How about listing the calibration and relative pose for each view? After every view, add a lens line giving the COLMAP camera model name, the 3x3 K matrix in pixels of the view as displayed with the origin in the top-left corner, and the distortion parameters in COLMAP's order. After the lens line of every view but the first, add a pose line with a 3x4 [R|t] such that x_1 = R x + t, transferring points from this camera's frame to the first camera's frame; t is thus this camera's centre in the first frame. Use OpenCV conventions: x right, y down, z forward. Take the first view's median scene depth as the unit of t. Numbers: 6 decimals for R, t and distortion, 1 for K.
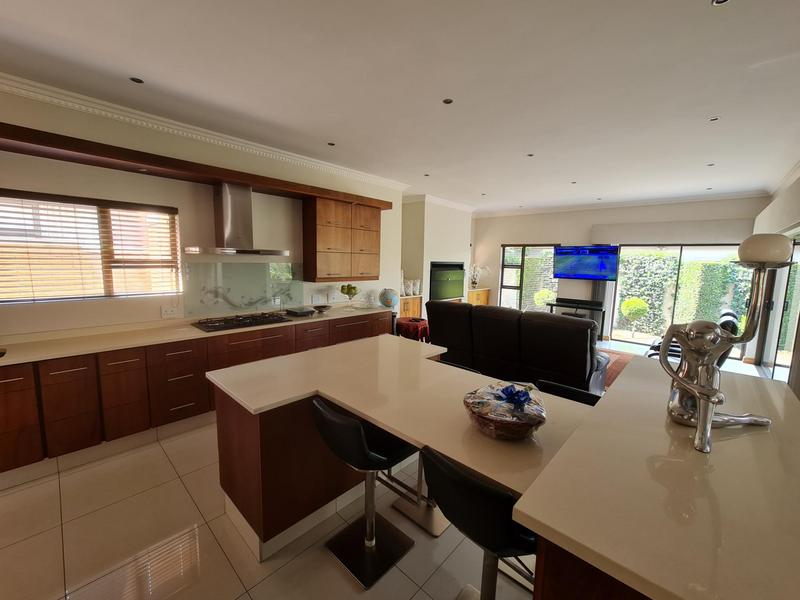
lens RADIAL K [[328.1, 0, 400.1], [0, 328.1, 299.7], [0, 0, 1]] dist [-0.000985, 0.000088]
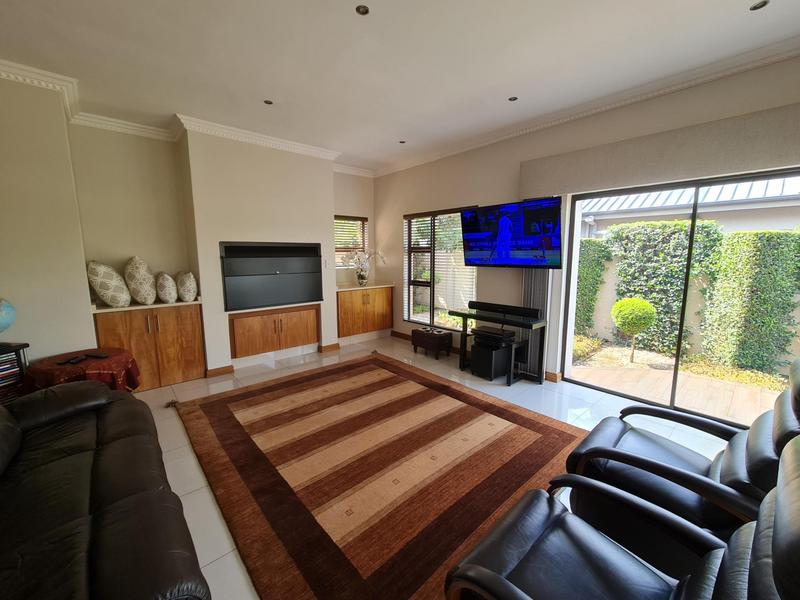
lens RADIAL K [[328.1, 0, 401.2], [0, 328.1, 300.8], [0, 0, 1]] dist [-0.000985, 0.000088]
pose [[0.995557, -0.011376, -0.093476, 0.379022], [0.013294, 0.999713, 0.019926, -0.017754], [0.093222, -0.021080, 0.995422, 0.395302]]
